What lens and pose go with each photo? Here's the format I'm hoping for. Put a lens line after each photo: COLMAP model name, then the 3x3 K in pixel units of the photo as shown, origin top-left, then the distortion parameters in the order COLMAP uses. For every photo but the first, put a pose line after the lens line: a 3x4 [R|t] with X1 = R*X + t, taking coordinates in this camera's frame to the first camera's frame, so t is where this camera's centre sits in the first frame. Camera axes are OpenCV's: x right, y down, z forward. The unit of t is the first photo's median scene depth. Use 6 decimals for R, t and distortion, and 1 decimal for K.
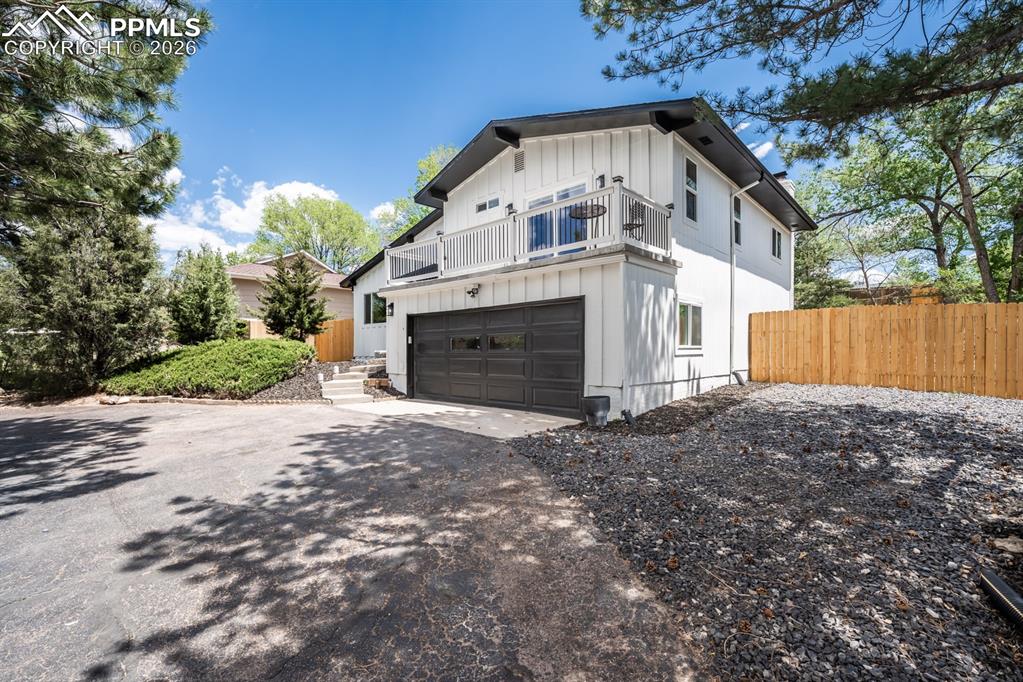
lens RADIAL K [[442.7, 0, 511.5], [0, 442.7, 341.0], [0, 0, 1]] dist [0.000211, 0.000003]
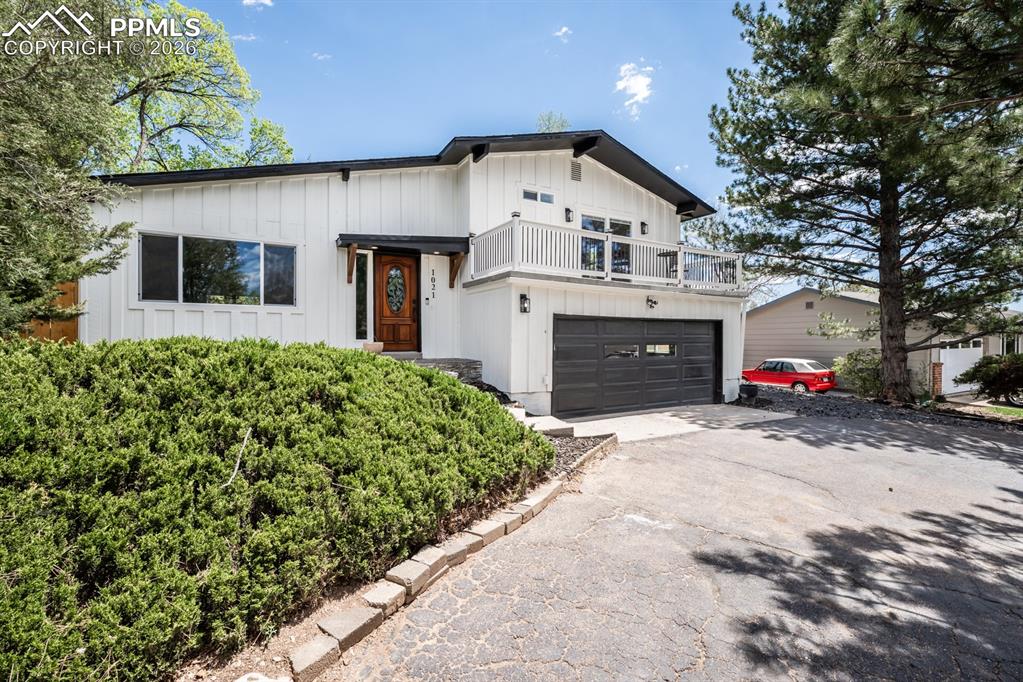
lens RADIAL K [[442.7, 0, 511.5], [0, 442.7, 341.0], [0, 0, 1]] dist [0.000211, 0.000003]
pose [[0.290958, 0.008225, 0.956701, -1.013123], [-0.016686, 0.999855, -0.003522, -0.007938], [-0.956590, -0.014939, 0.291052, 0.851366]]
